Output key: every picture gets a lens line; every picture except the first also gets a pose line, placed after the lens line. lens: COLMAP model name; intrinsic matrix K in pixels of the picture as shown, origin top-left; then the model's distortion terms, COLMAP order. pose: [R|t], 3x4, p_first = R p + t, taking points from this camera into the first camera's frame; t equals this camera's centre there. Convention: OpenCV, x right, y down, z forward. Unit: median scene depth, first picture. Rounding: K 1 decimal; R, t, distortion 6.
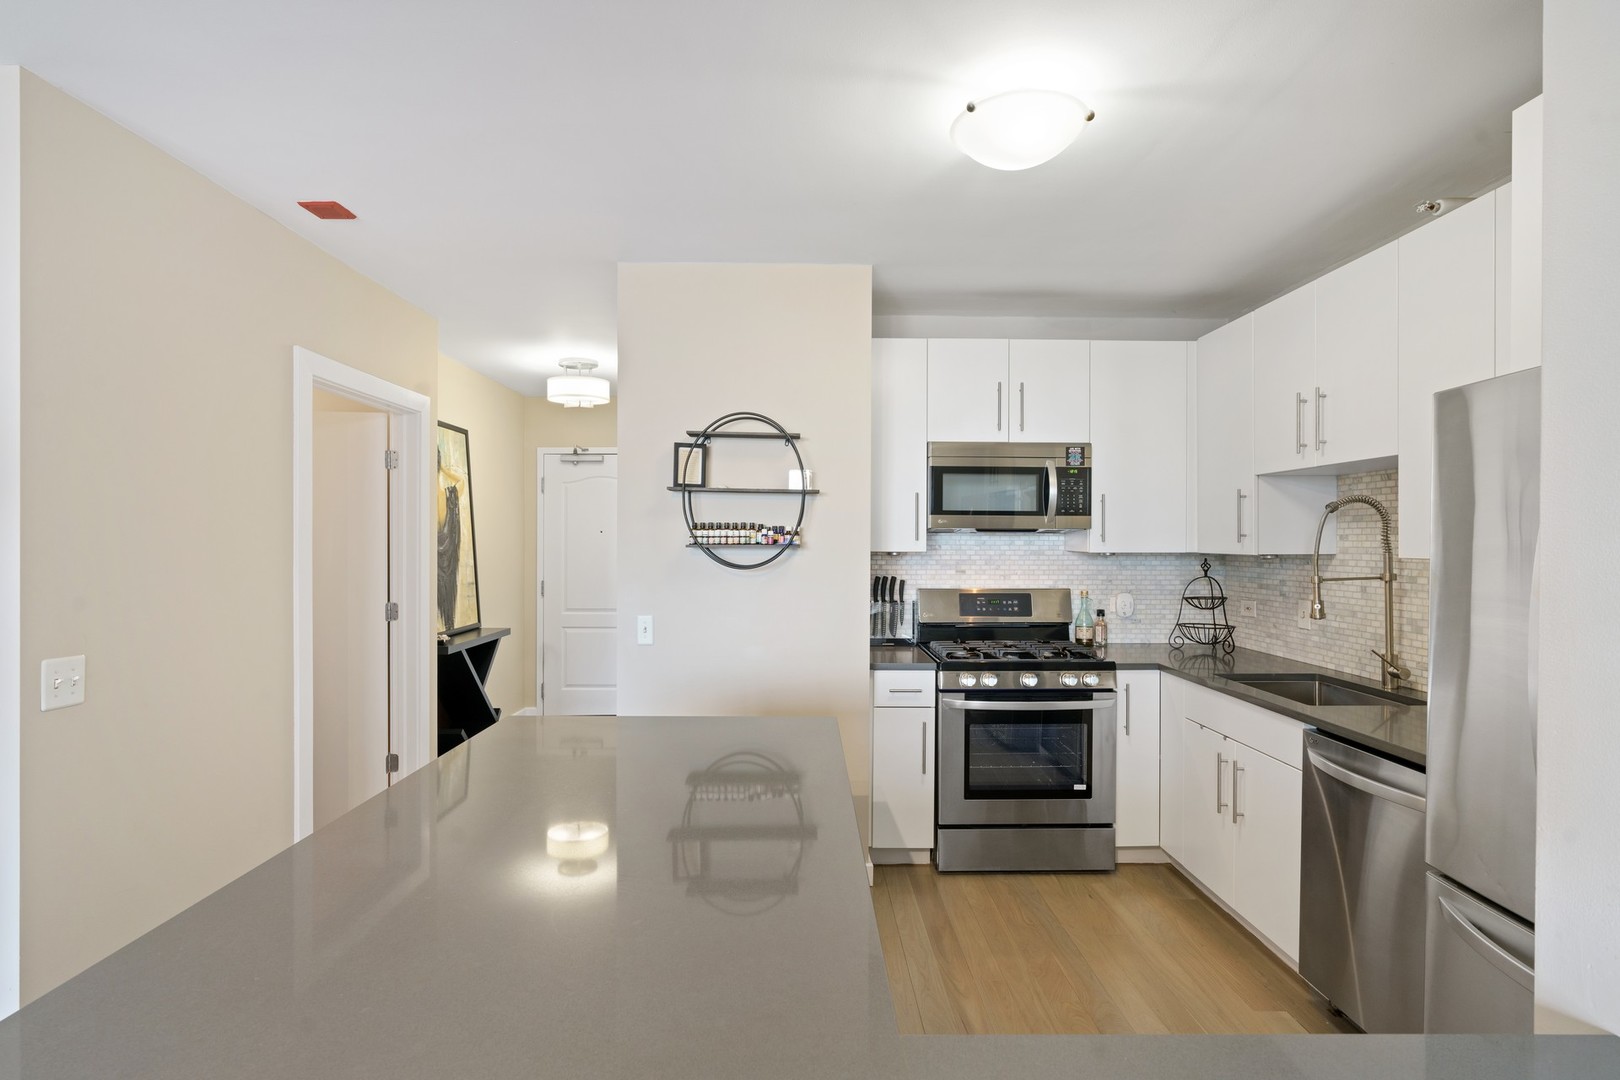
lens RADIAL K [[790.0, 0, 810.0], [0, 790.0, 540.7], [0, 0, 1]] dist [-0.010839, 0.001156]
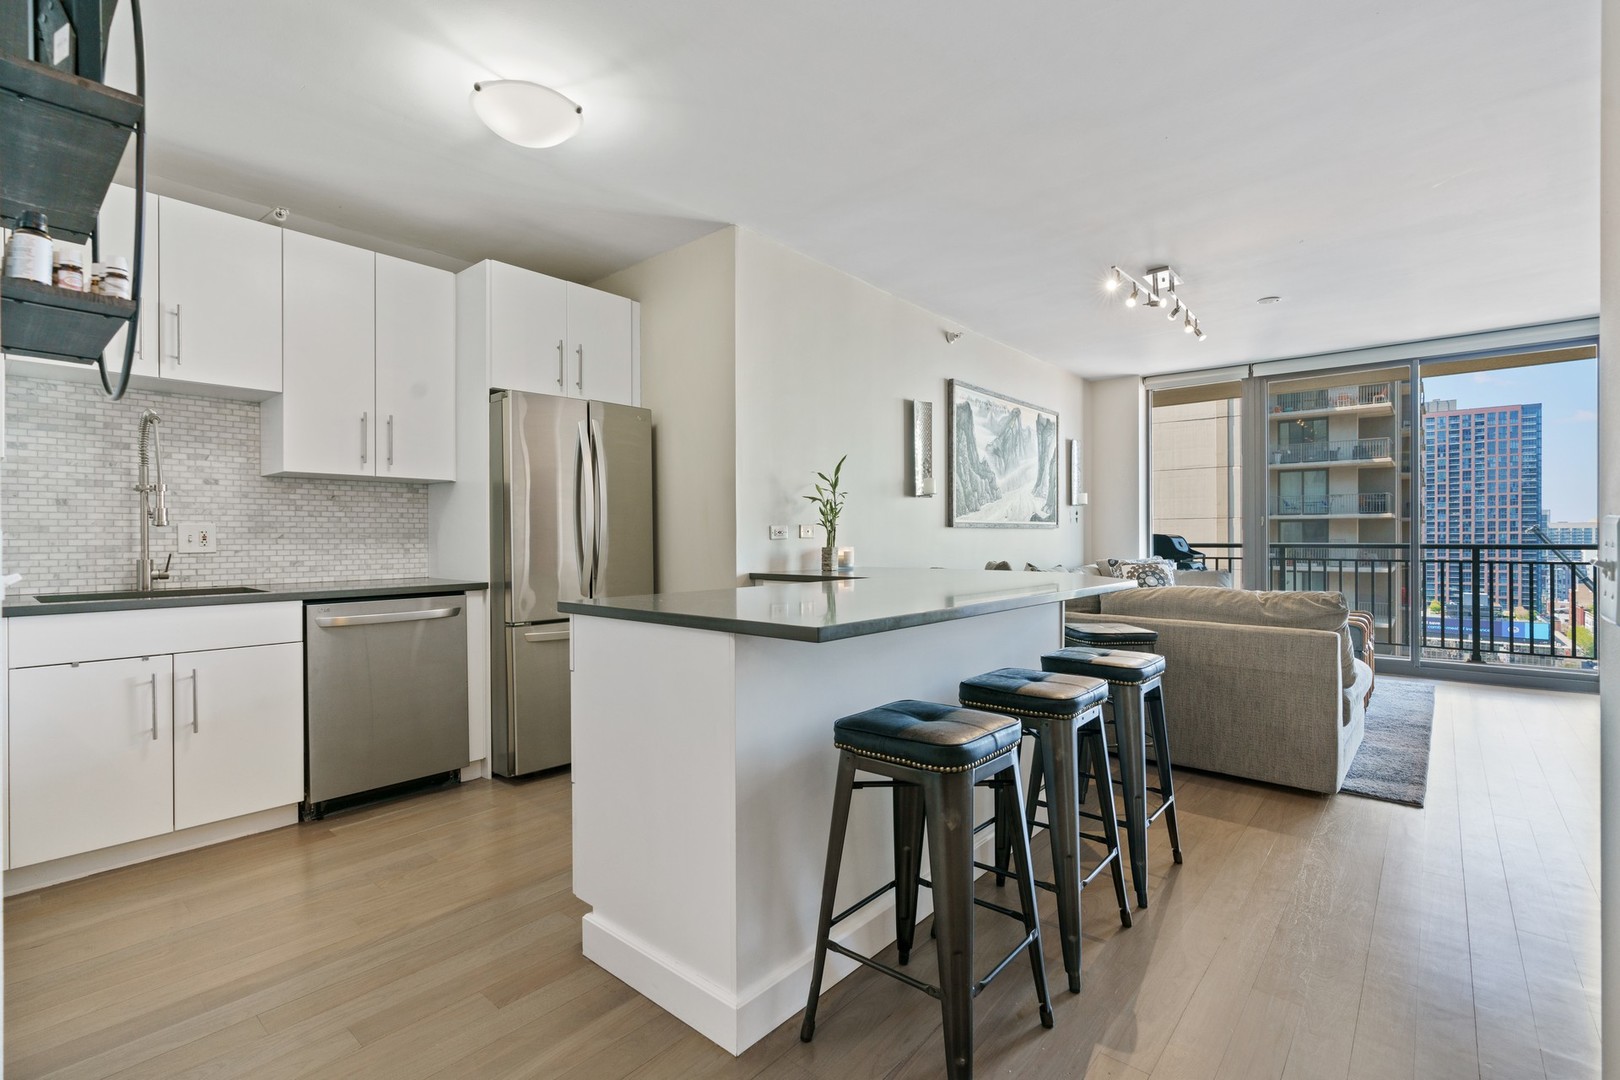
lens RADIAL K [[731.4, 0, 807.7], [0, 731.4, 536.8], [0, 0, 1]] dist [-0.017393, 0.005598]
pose [[-0.748570, -0.002598, 0.663050, -0.488039], [0.000487, 0.999990, 0.004468, 0.086961], [-0.663055, 0.003667, -0.748562, 0.911381]]
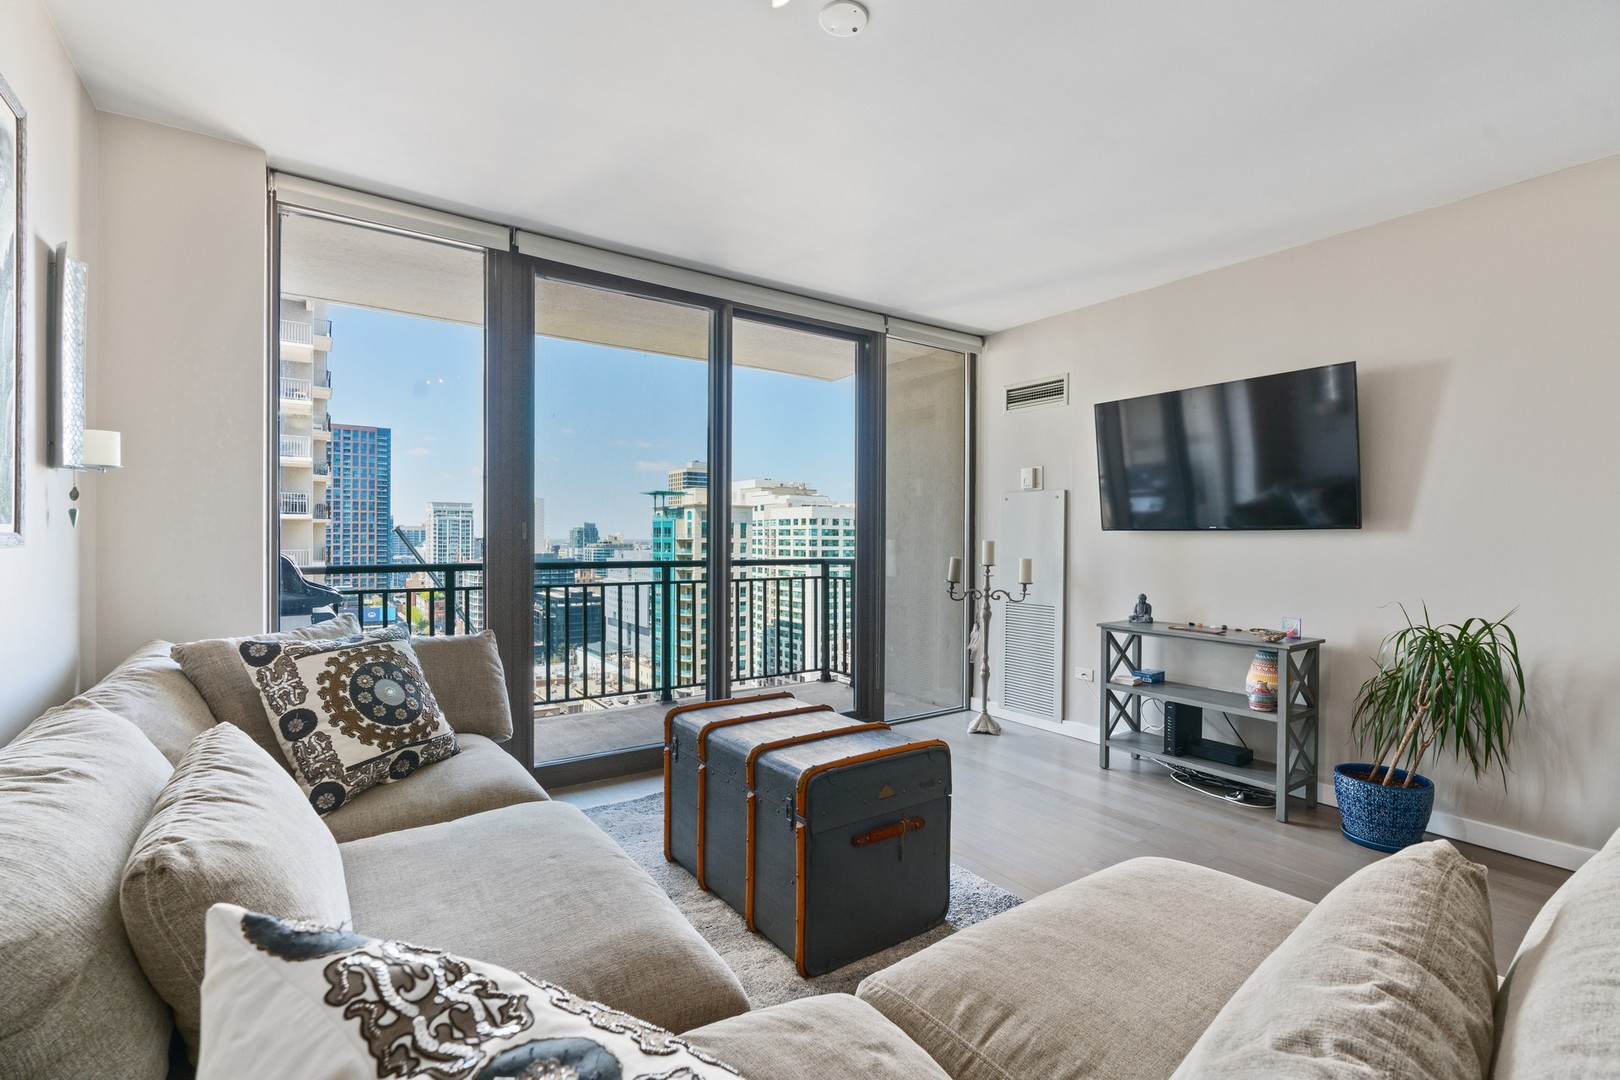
lens RADIAL K [[731.4, 0, 799.2], [0, 731.4, 533.0], [0, 0, 1]] dist [-0.017393, 0.005598]
pose [[-0.833411, -0.005915, -0.552622, 0.076380], [-0.004407, 0.999982, -0.004057, 0.064989], [0.552636, -0.000945, -0.833422, -0.162093]]
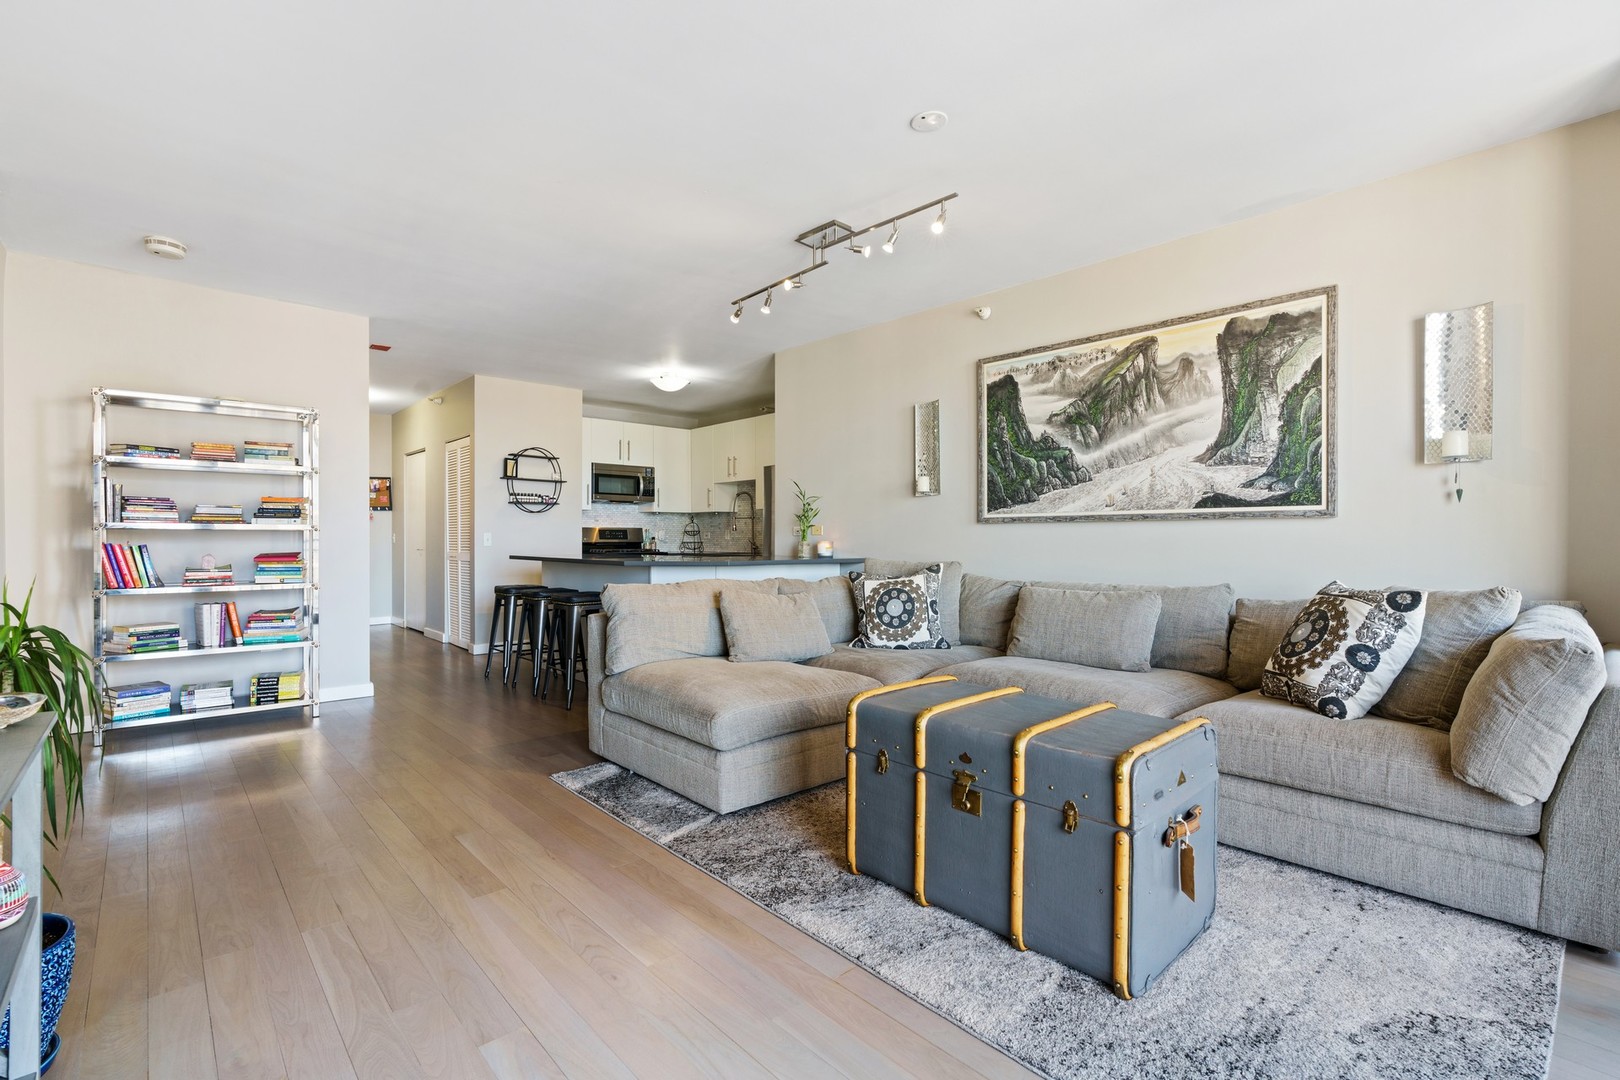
lens RADIAL K [[731.4, 0, 806.7], [0, 731.4, 544.0], [0, 0, 1]] dist [-0.017393, 0.005598]
pose [[0.748778, -0.008235, 0.662770, -0.833548], [0.002050, 0.999947, 0.010108, 0.097586], [-0.662818, -0.006210, 0.748755, -1.068918]]
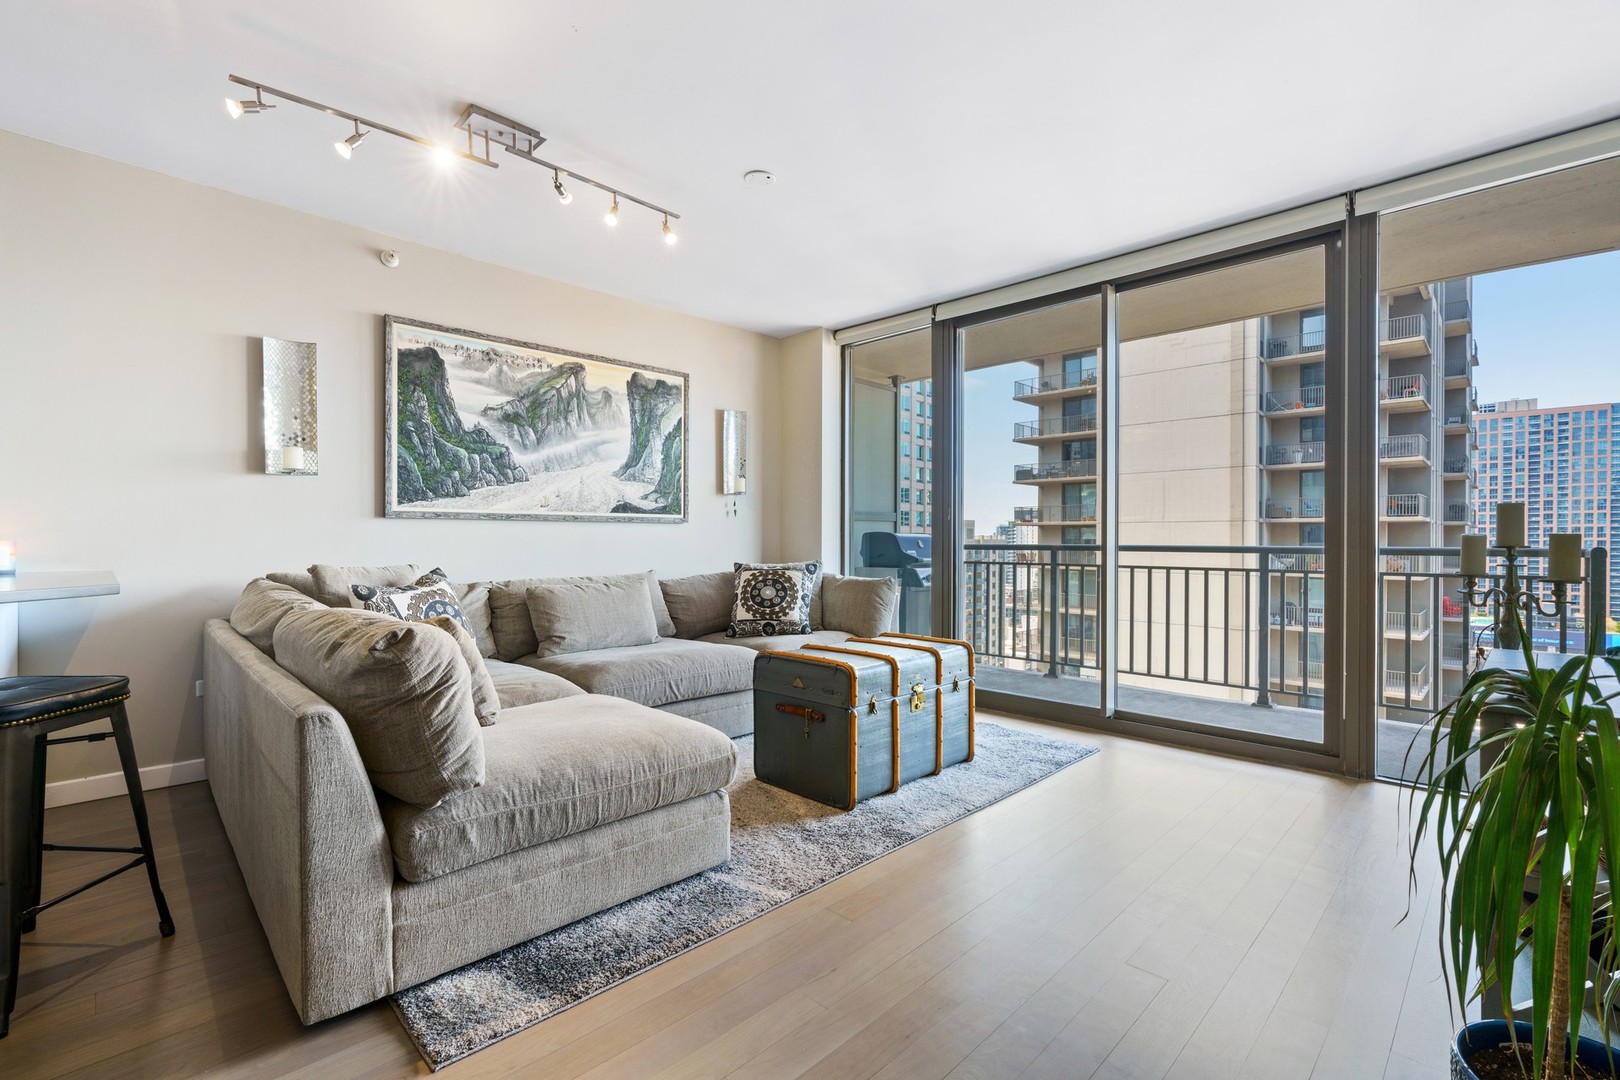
lens RADIAL K [[731.4, 0, 811.3], [0, 731.4, 539.6], [0, 0, 1]] dist [-0.017393, 0.005598]
pose [[-0.707405, -0.004493, 0.706795, -0.905152], [-0.003398, 0.999990, 0.002955, 0.100851], [-0.706801, -0.000312, -0.707413, -0.020070]]
